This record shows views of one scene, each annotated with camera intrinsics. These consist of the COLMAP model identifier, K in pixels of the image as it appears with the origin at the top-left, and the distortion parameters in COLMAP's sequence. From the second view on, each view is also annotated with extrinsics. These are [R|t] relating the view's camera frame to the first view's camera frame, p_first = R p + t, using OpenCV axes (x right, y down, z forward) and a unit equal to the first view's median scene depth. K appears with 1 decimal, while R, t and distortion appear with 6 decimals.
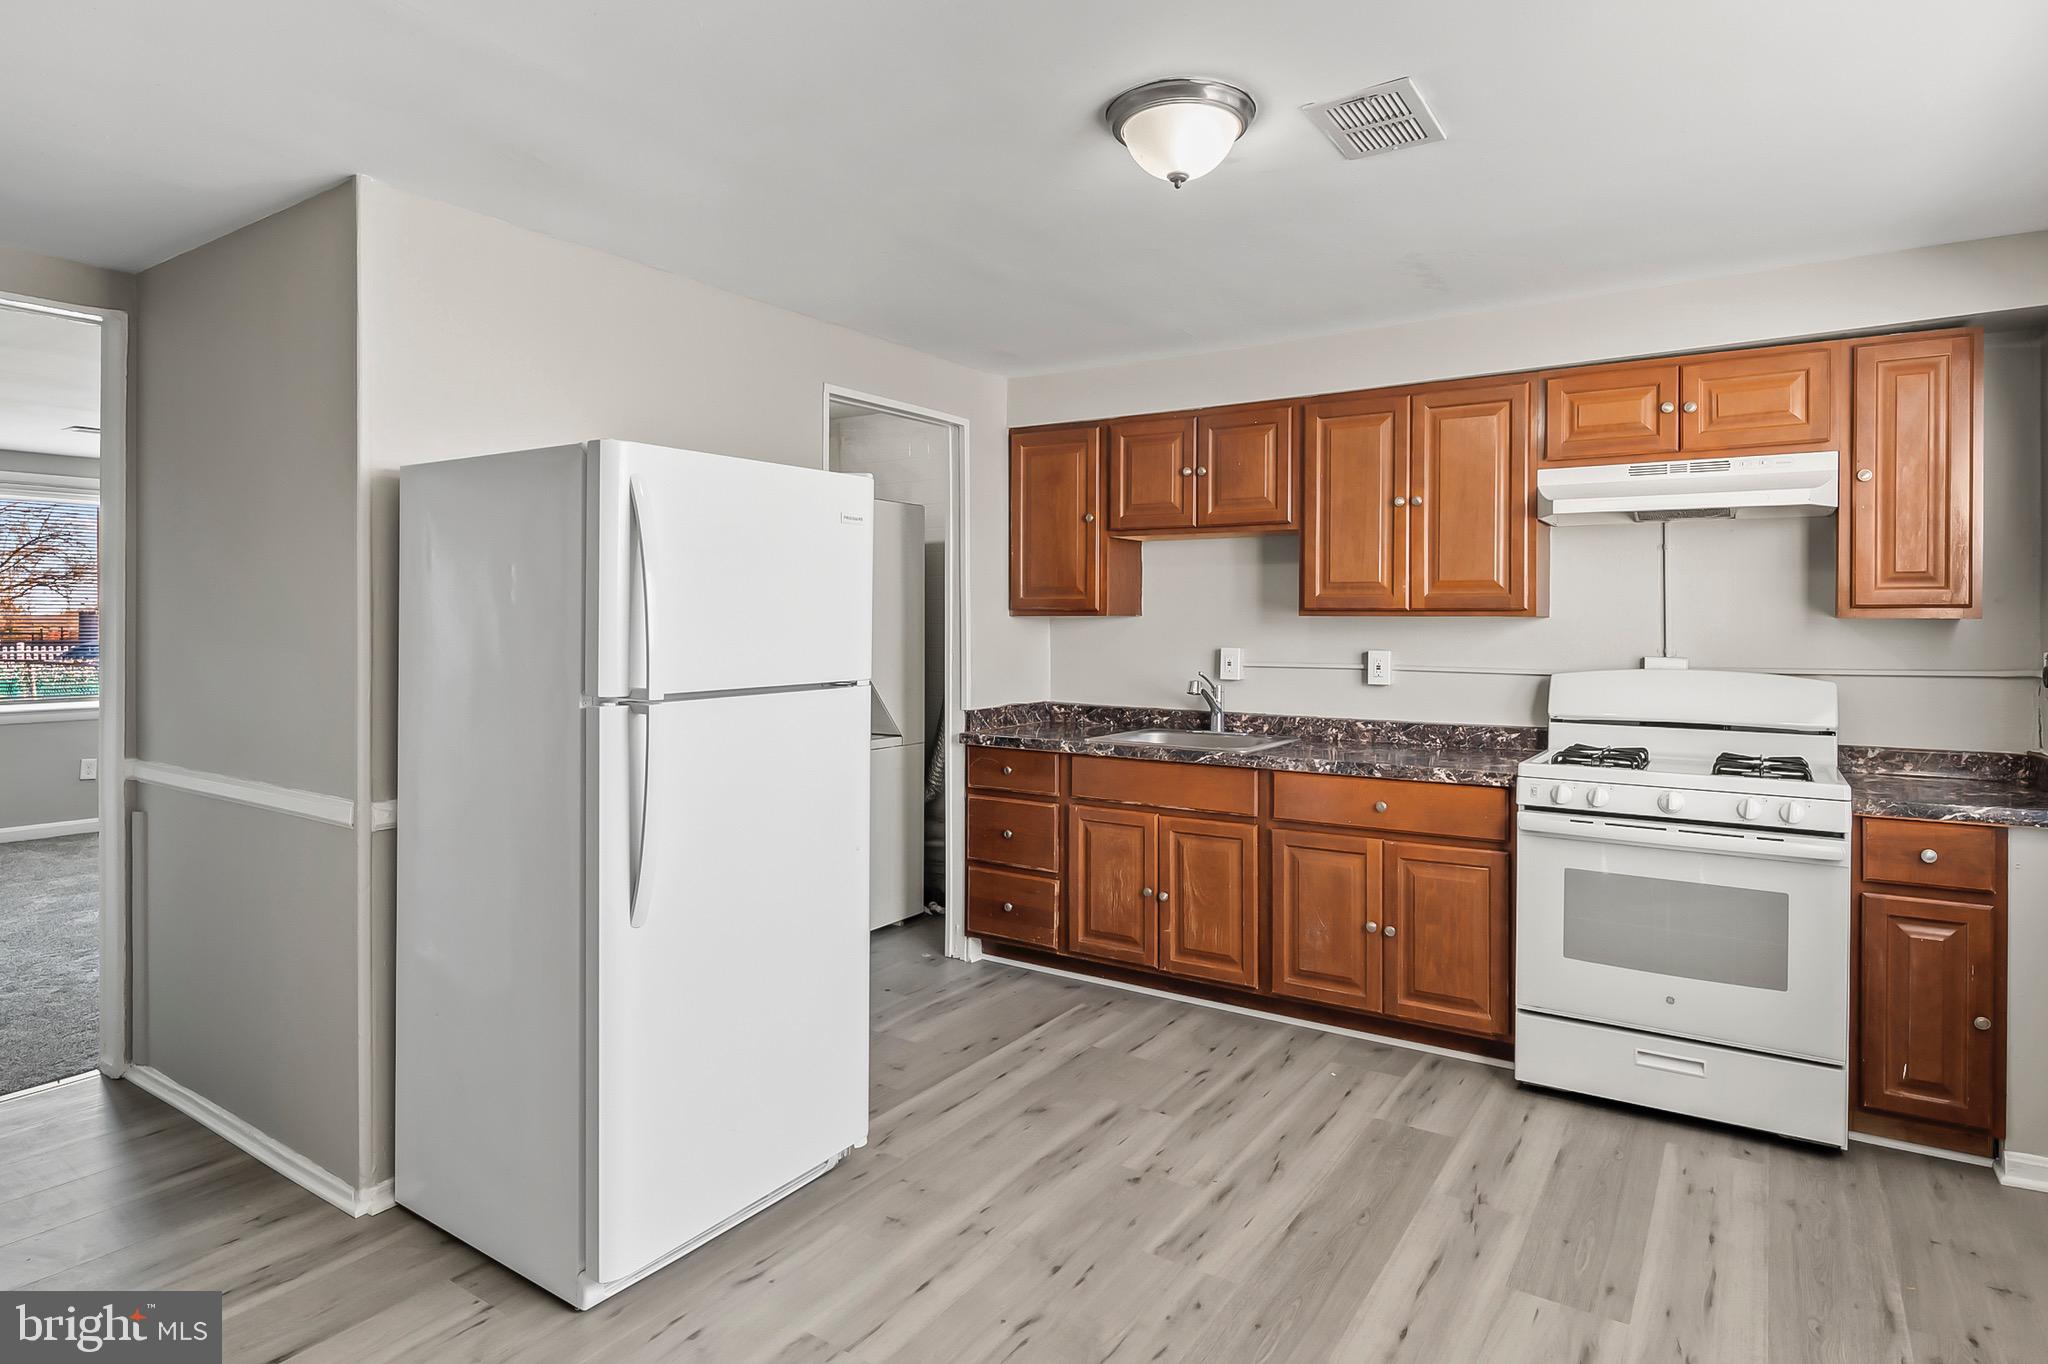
lens RADIAL K [[1115.2, 0, 1022.7], [0, 1115.2, 621.5], [0, 0, 1]] dist [0.000596, -0.009716]
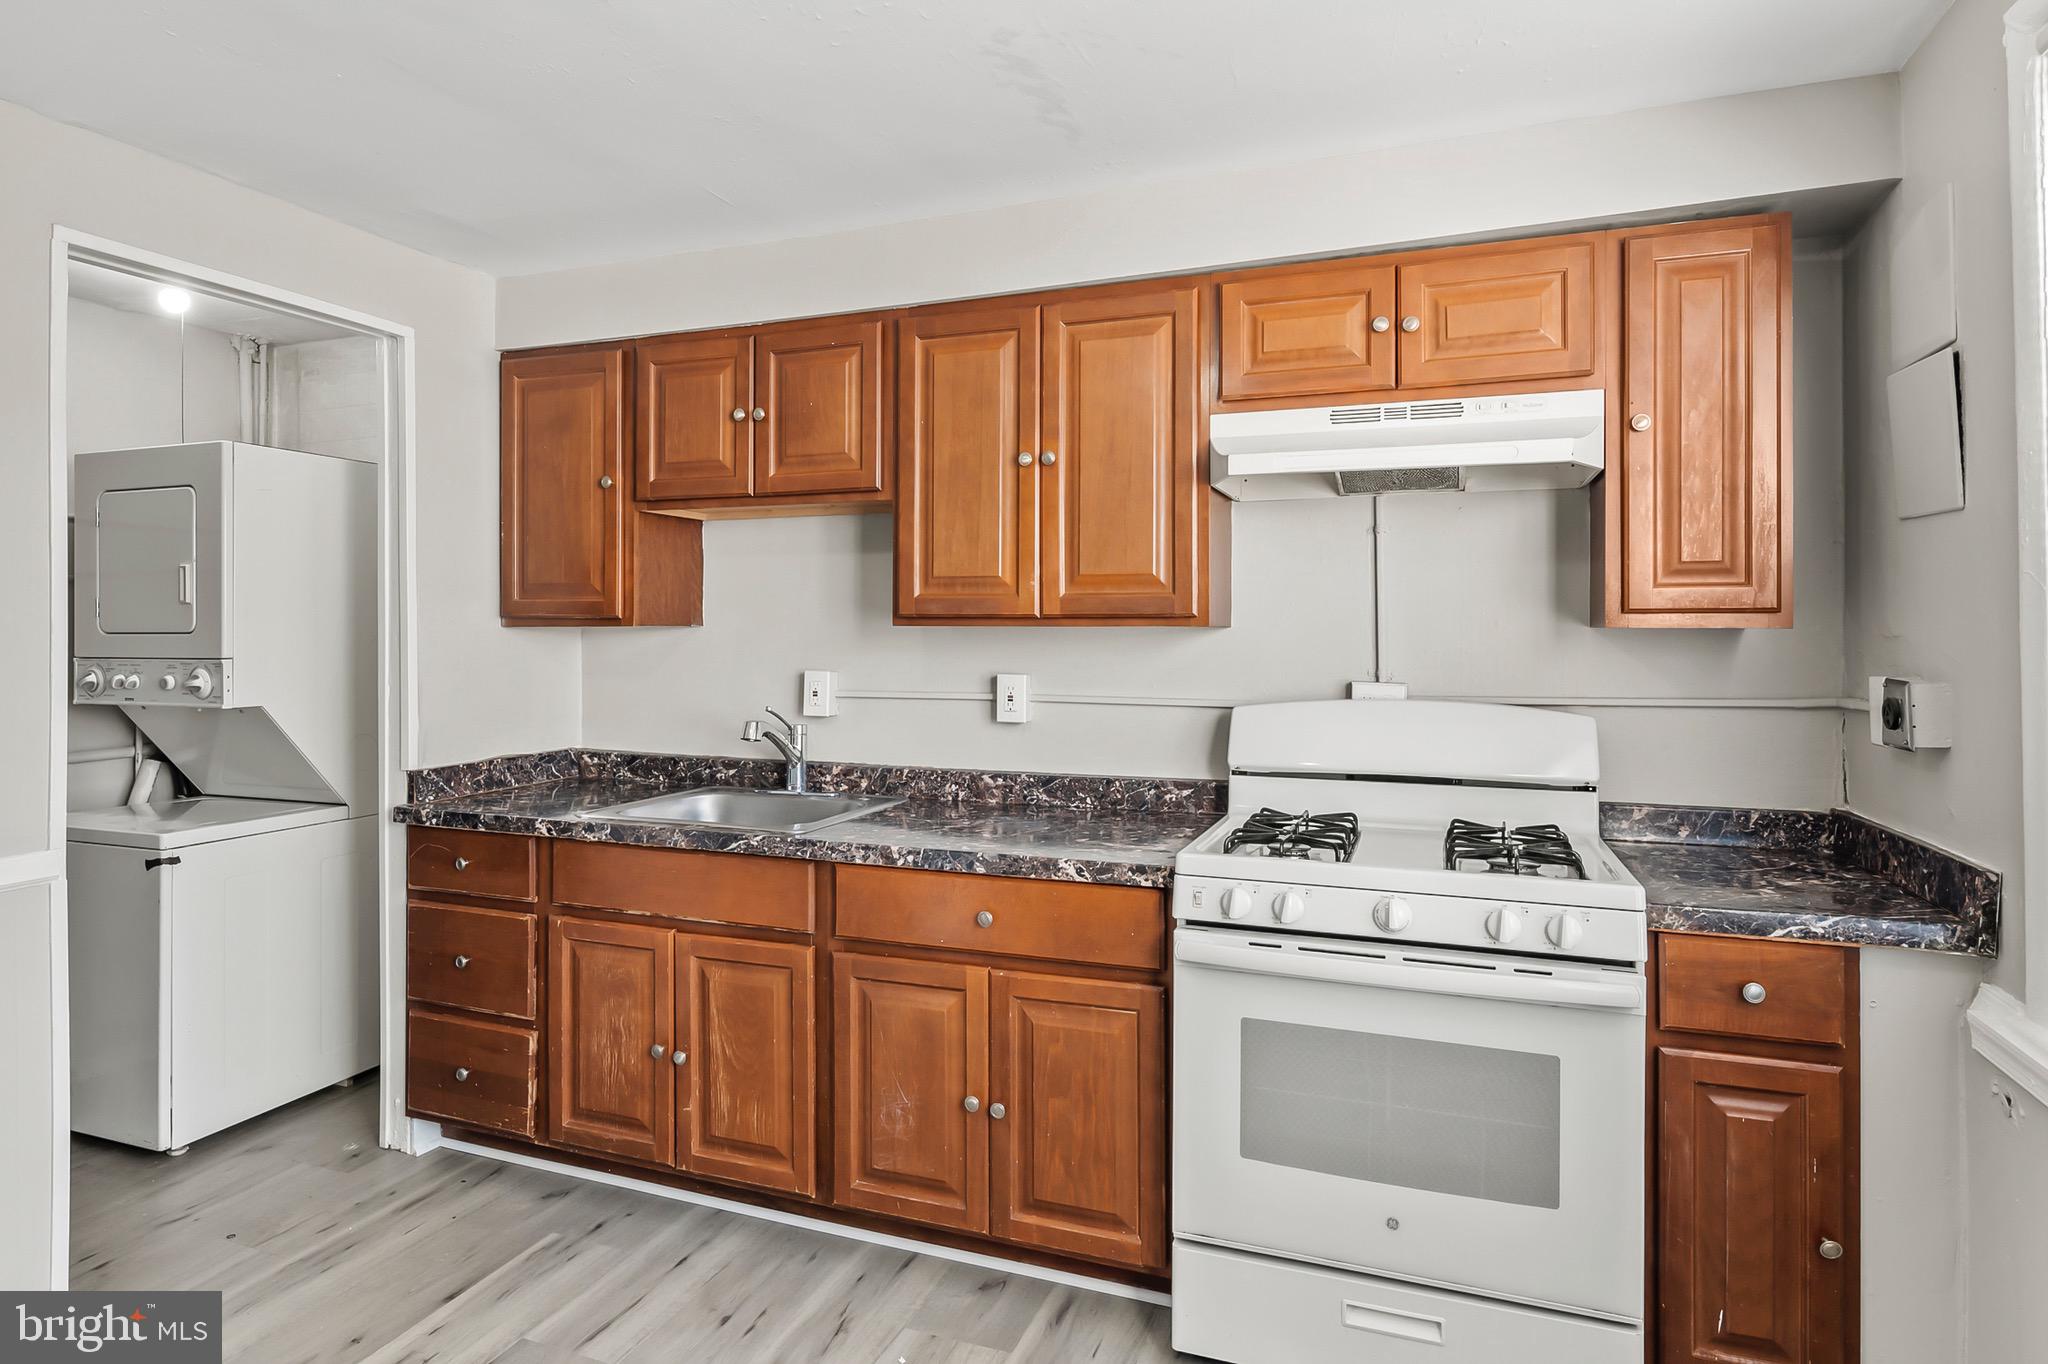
lens RADIAL K [[1115.2, 0, 1022.7], [0, 1115.2, 621.5], [0, 0, 1]] dist [0.000596, -0.009716]
pose [[0.974754, -0.001205, 0.223277, 0.193464], [0.002945, 0.999968, -0.007460, -0.002632], [-0.223260, 0.007929, 0.974727, 0.351033]]
